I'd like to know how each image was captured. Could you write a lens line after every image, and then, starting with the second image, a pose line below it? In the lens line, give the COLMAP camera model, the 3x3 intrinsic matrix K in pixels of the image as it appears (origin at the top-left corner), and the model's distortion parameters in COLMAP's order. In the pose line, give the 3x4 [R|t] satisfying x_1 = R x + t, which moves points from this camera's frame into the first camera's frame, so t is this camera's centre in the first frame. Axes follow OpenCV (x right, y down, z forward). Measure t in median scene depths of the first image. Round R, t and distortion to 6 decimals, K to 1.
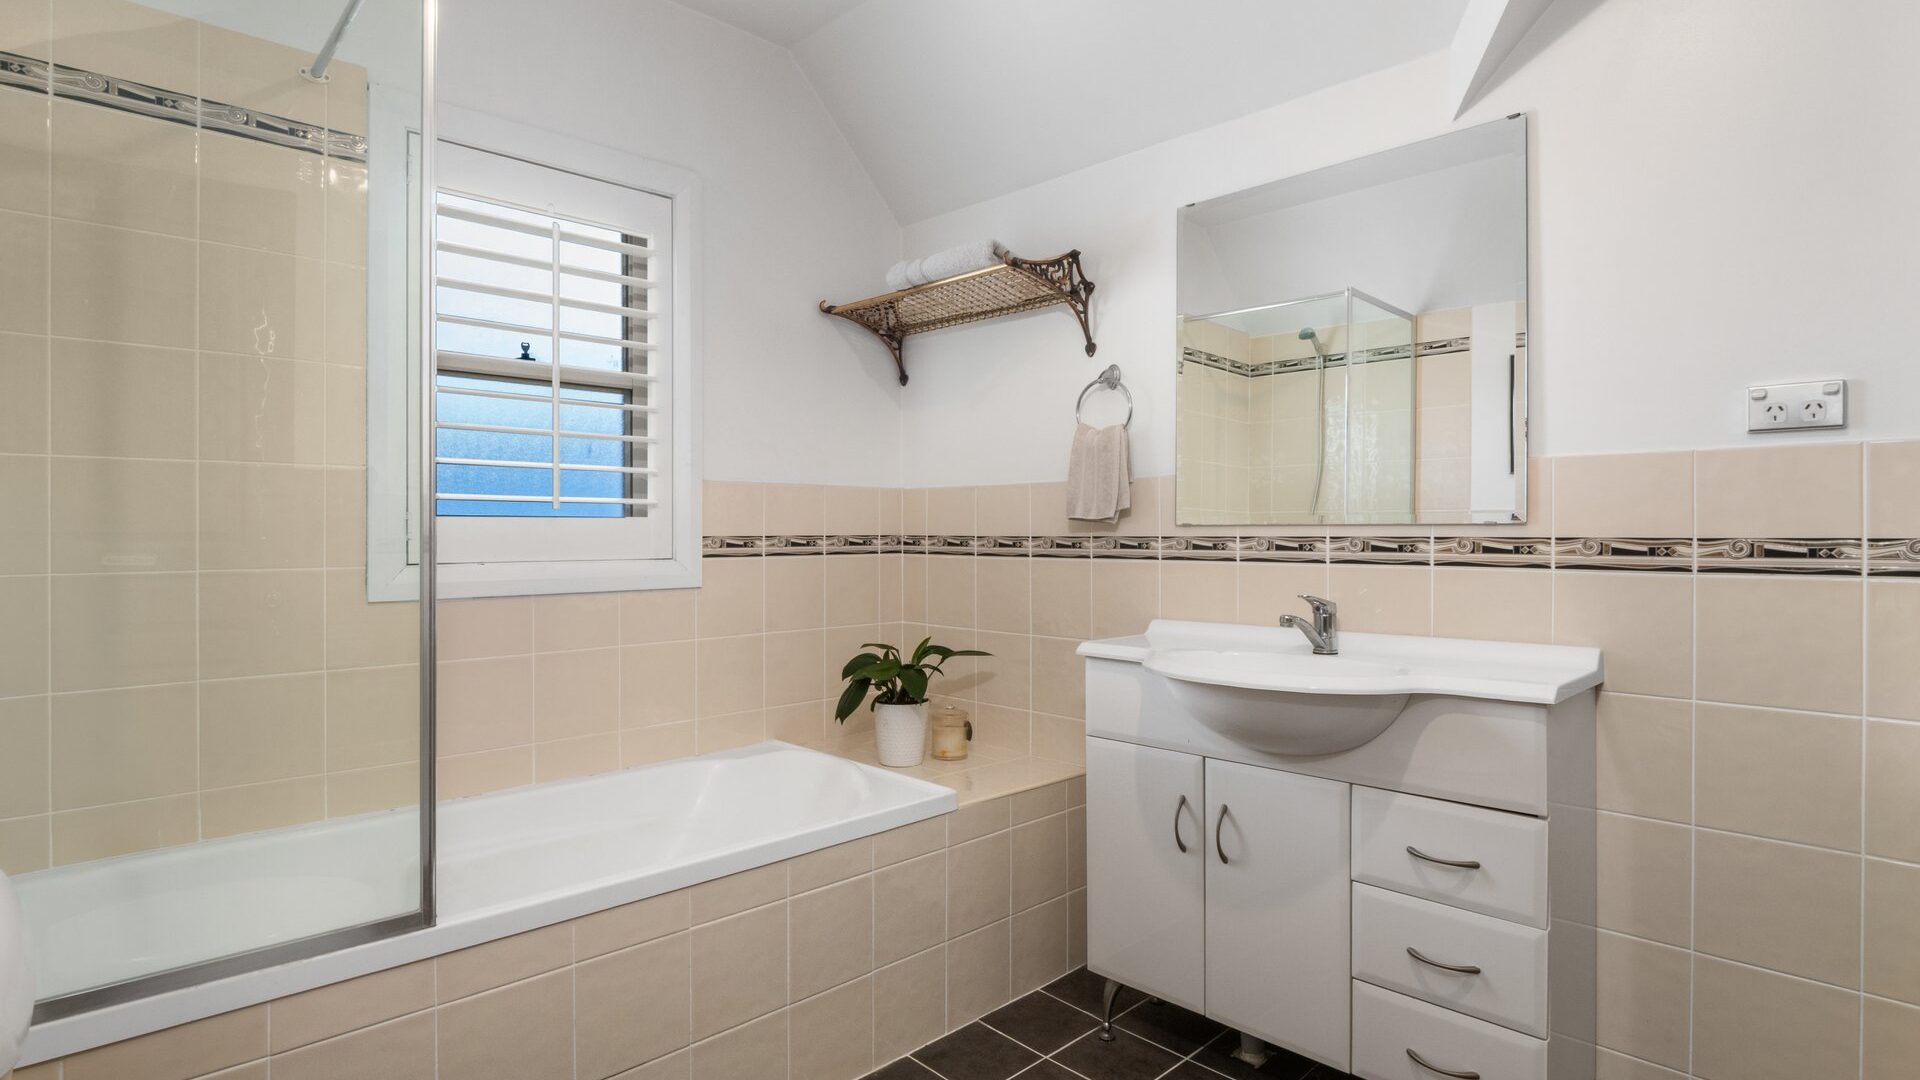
lens RADIAL K [[1005.3, 0, 943.2], [0, 1005.3, 534.7], [0, 0, 1]] dist [-0.012165, -0.000917]
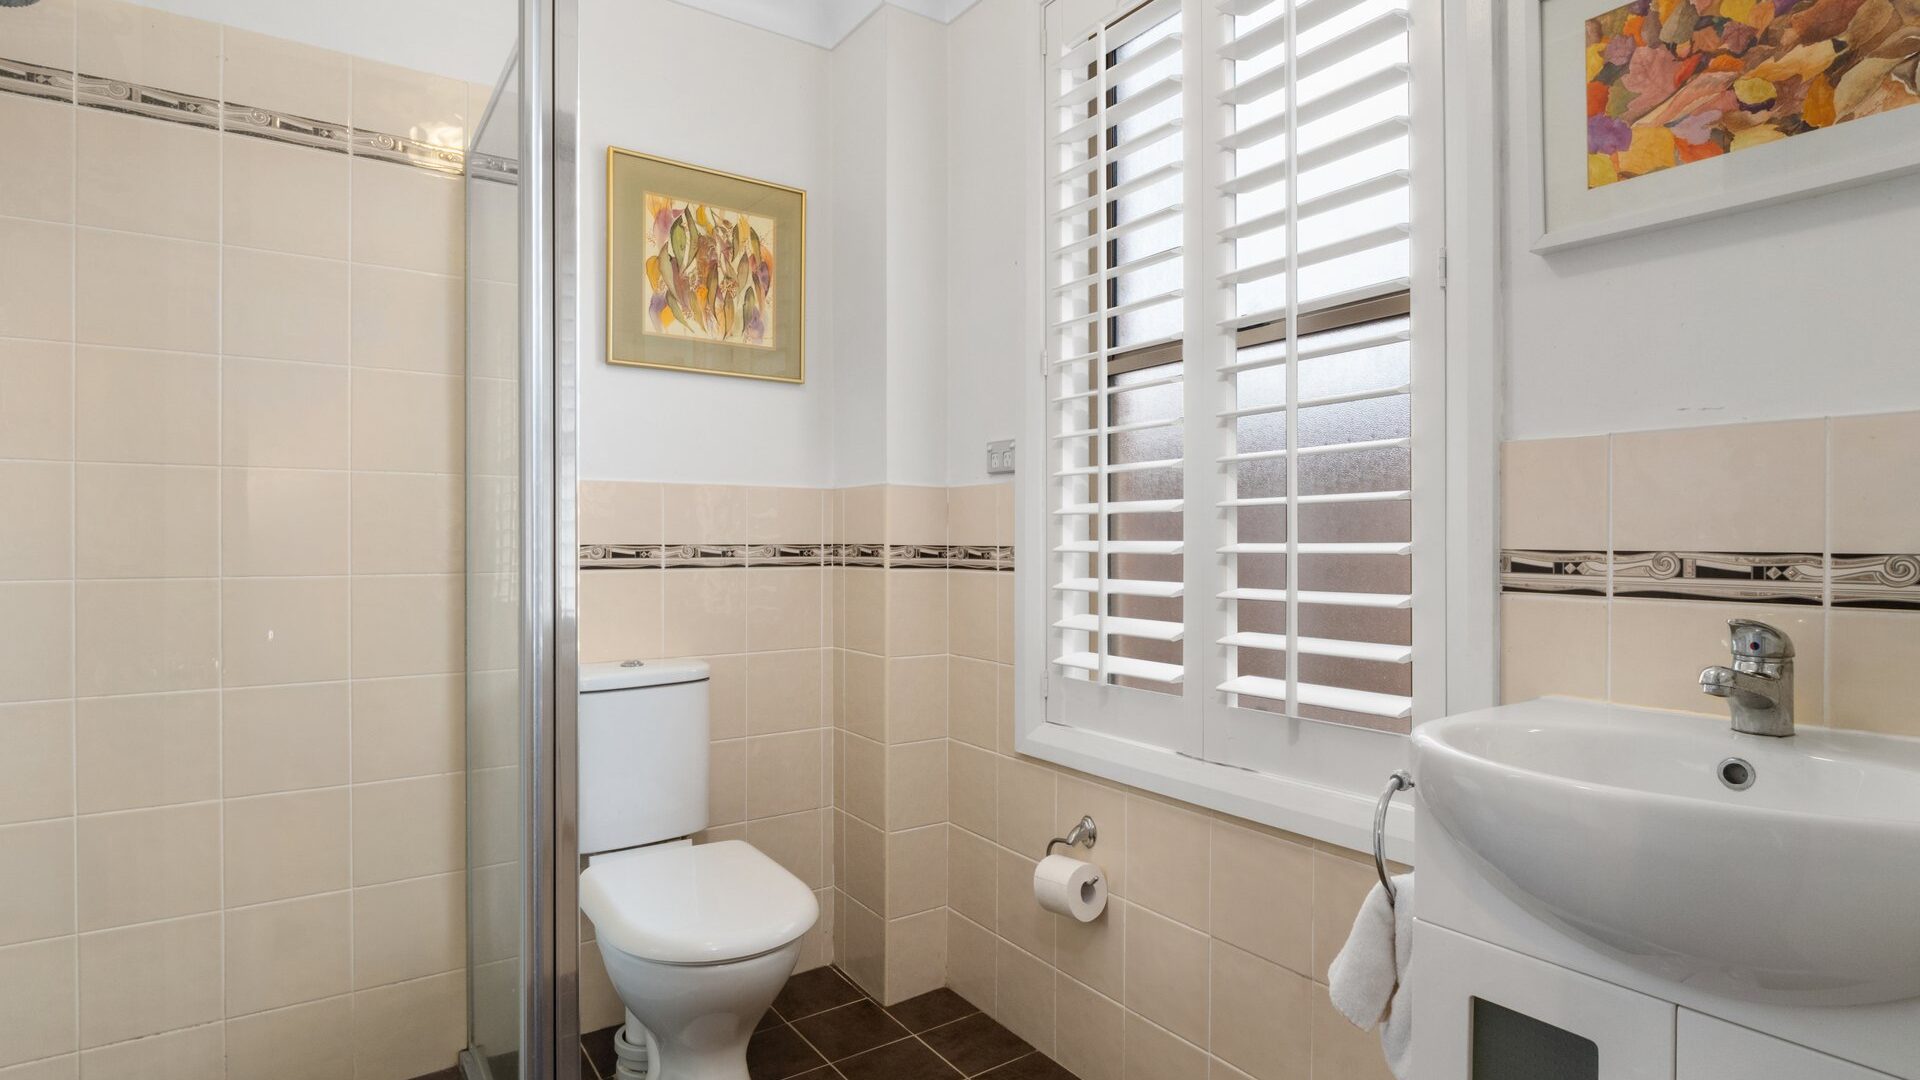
lens RADIAL K [[1005.3, 0, 976.9], [0, 1005.3, 542.8], [0, 0, 1]] dist [-0.012165, -0.000917]
pose [[0.987549, 0.003748, -0.157264, 0.198695], [-0.004281, 0.999986, -0.003053, 0.001074], [0.157251, 0.003688, 0.987552, 0.183551]]
